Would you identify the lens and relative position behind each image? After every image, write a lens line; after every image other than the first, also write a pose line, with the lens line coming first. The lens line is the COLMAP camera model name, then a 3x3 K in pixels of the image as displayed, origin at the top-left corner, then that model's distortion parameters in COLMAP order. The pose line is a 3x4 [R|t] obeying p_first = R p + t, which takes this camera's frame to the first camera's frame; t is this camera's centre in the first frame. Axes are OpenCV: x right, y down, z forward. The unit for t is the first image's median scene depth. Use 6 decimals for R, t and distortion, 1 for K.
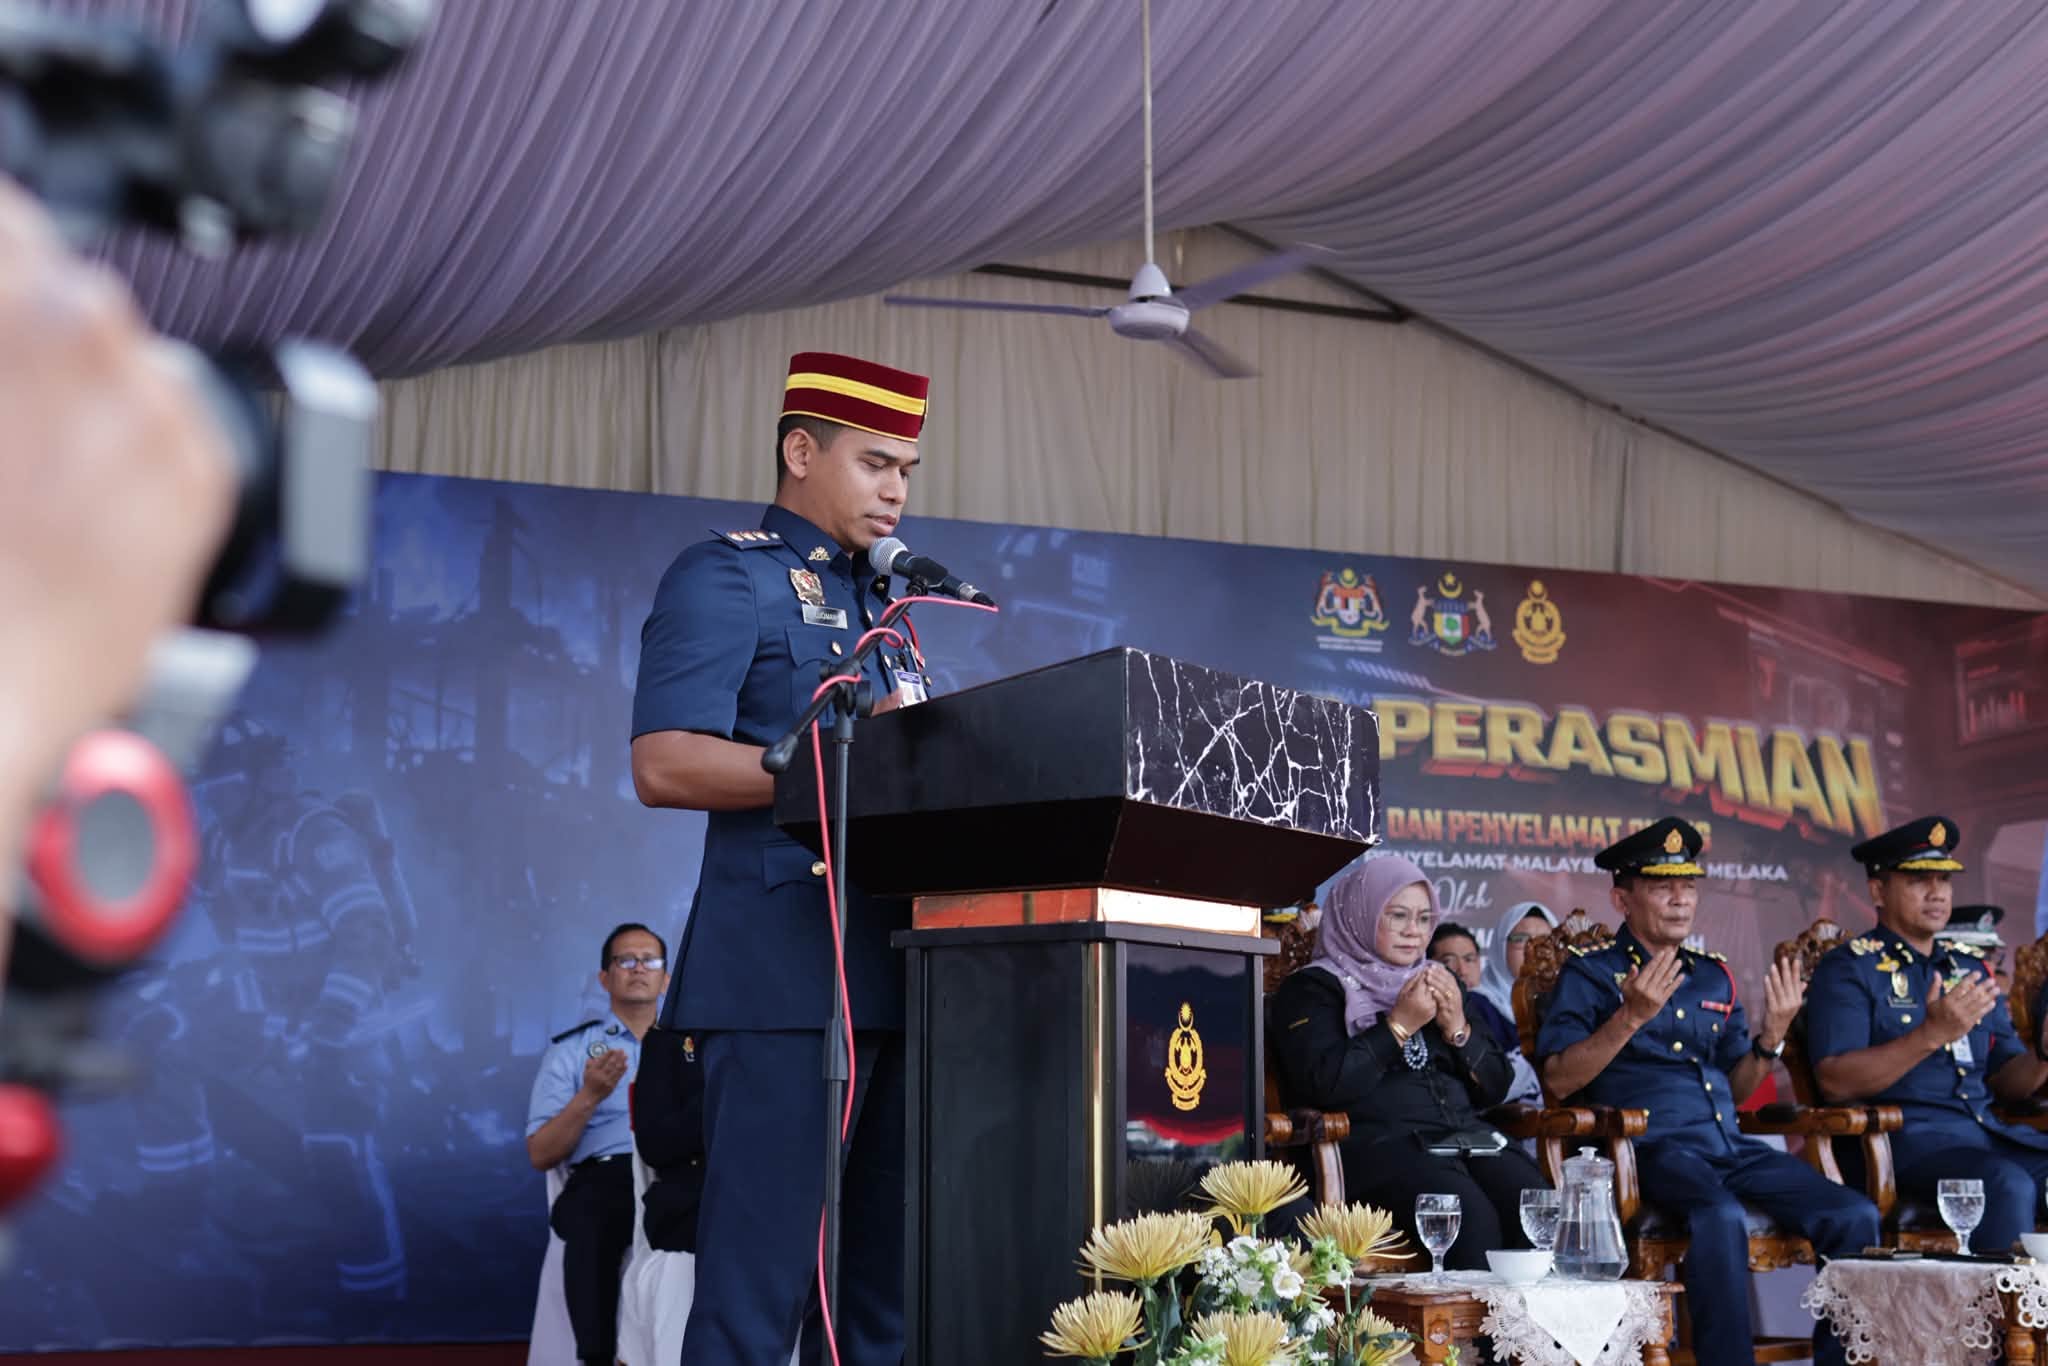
lens RADIAL K [[2874.5, 0, 1024.0], [0, 2874.5, 683.0], [0, 0, 1]] dist [-0.027882, 0.001385]
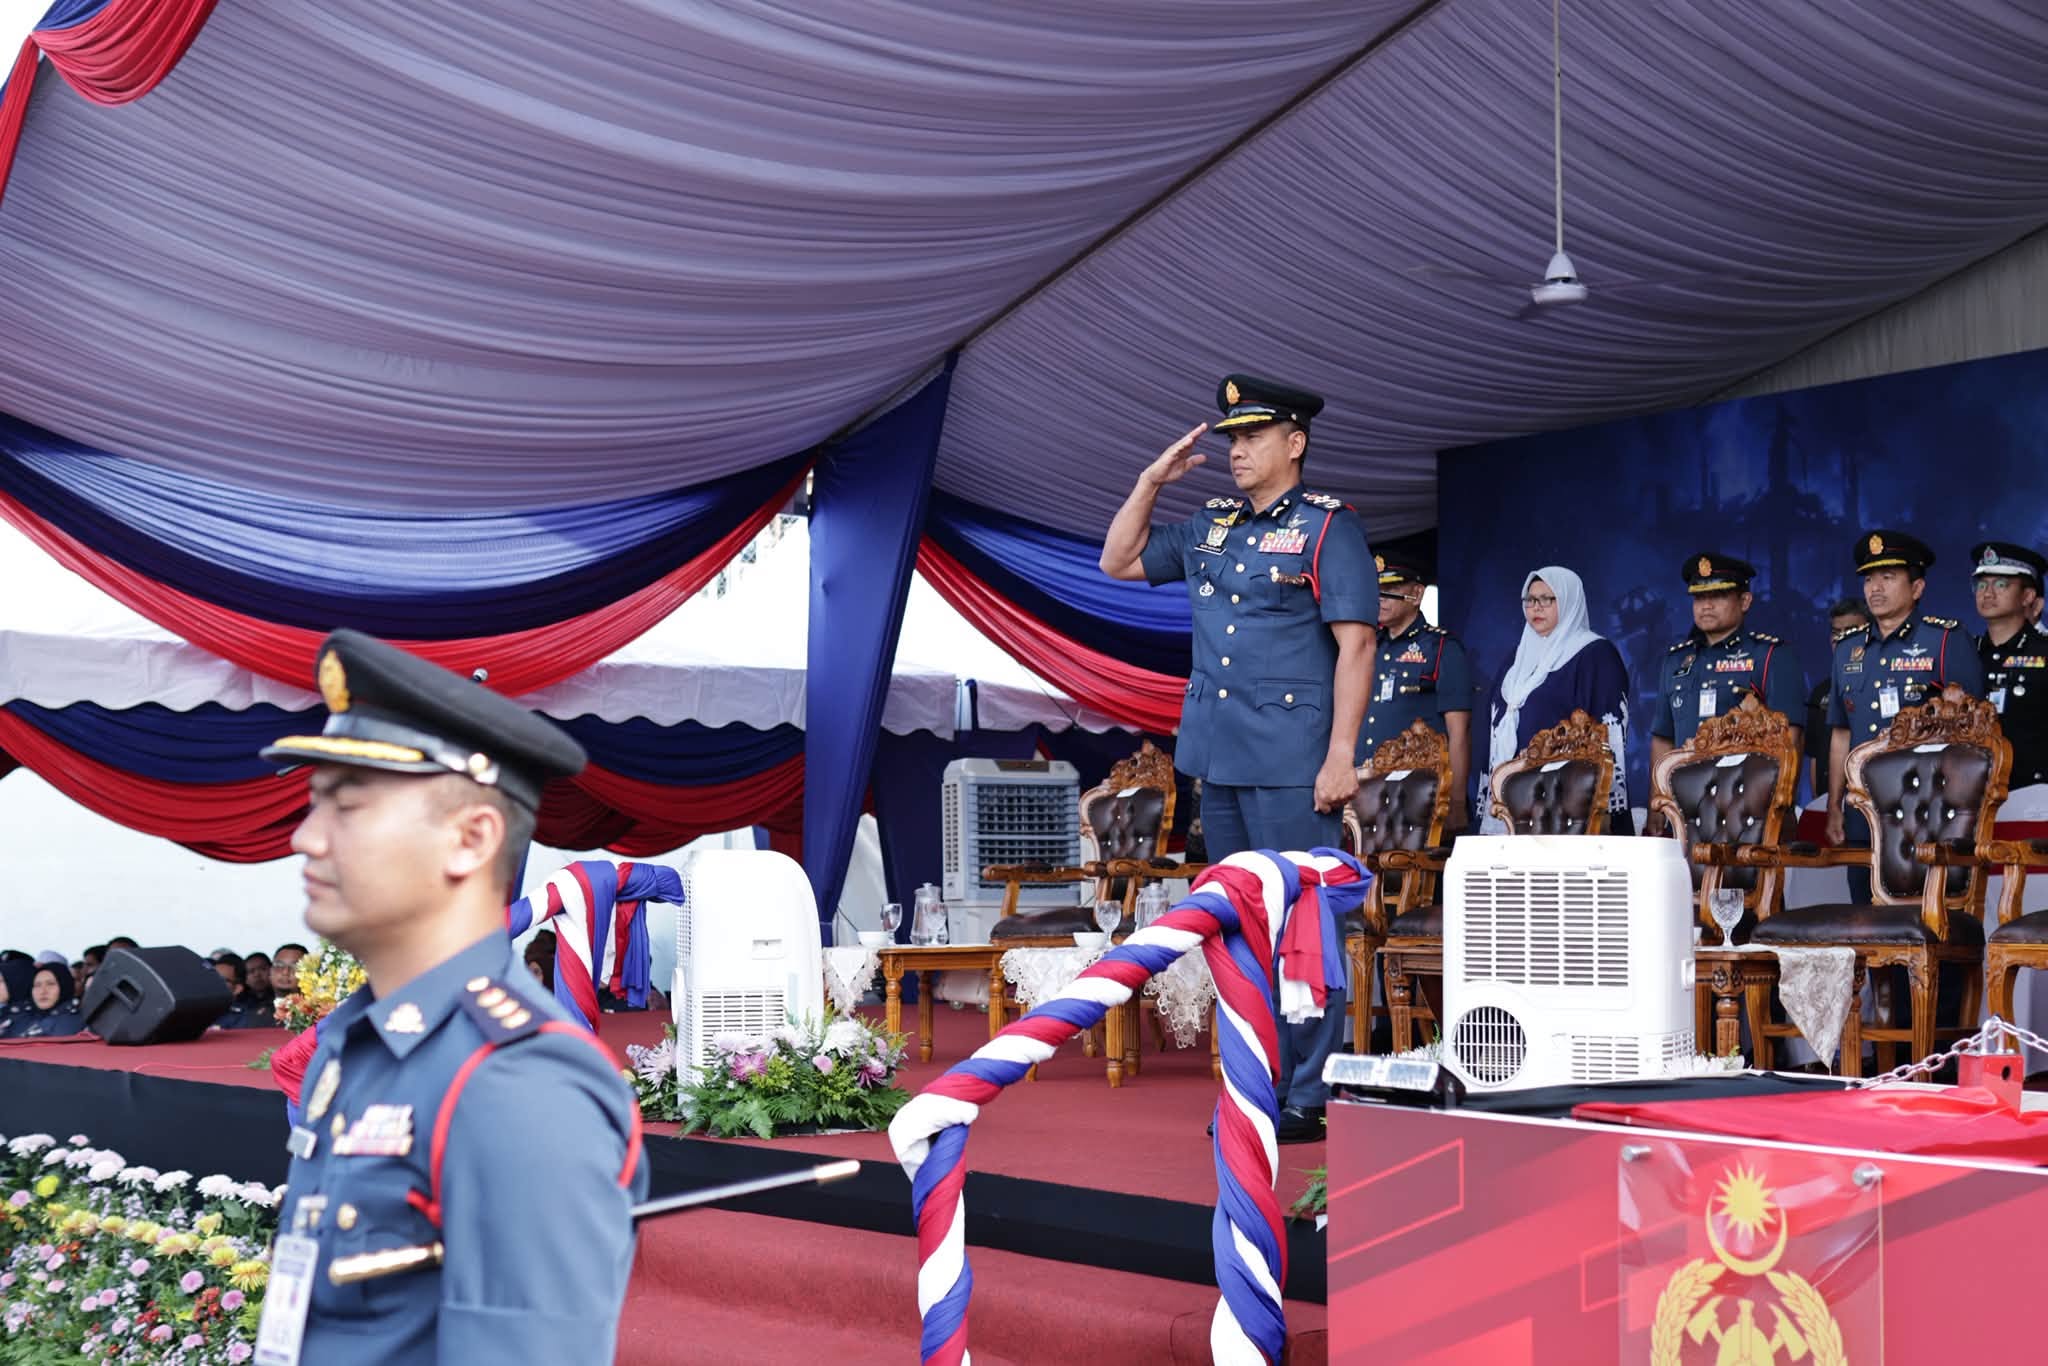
lens RADIAL K [[2871.8, 0, 1051.1], [0, 2871.8, 681.4], [0, 0, 1]] dist [-0.015364, -0.030525]
pose [[0.280236, -0.066895, -0.957597, 3.019749], [0.158792, 0.987056, -0.022483, 0.122265], [0.946706, -0.145758, 0.287231, 0.772164]]
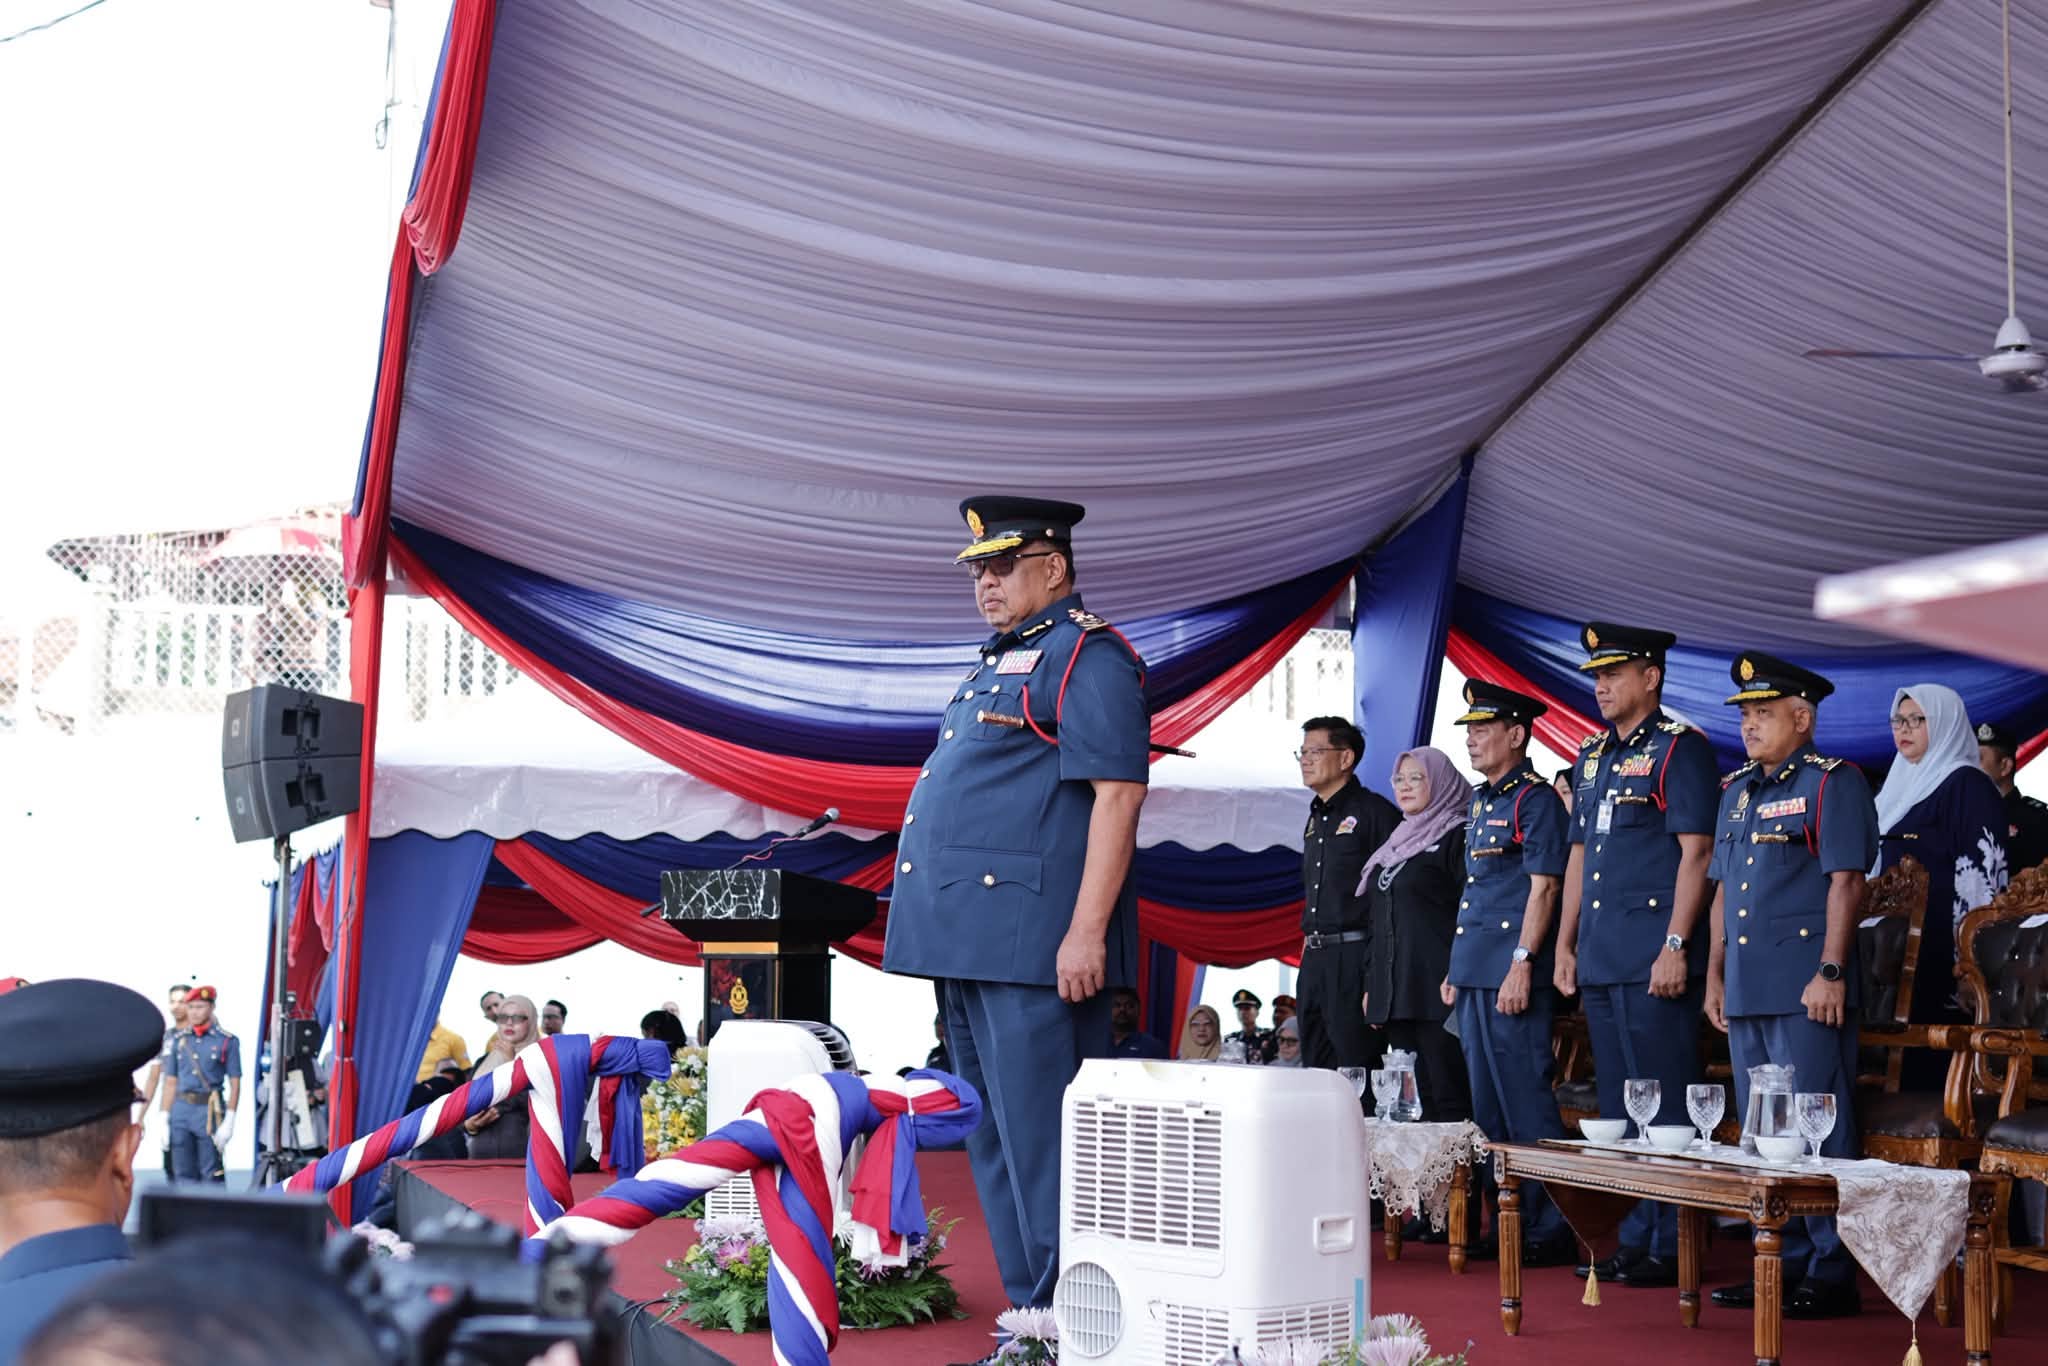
lens RADIAL K [[2874.5, 0, 1024.0], [0, 2874.5, 683.0], [0, 0, 1]] dist [-0.027882, 0.001385]
pose [[-0.071547, -0.097741, -0.992637, 2.931698], [0.151126, 0.982636, -0.107649, 0.171011], [0.985922, -0.157715, -0.055534, 1.457832]]
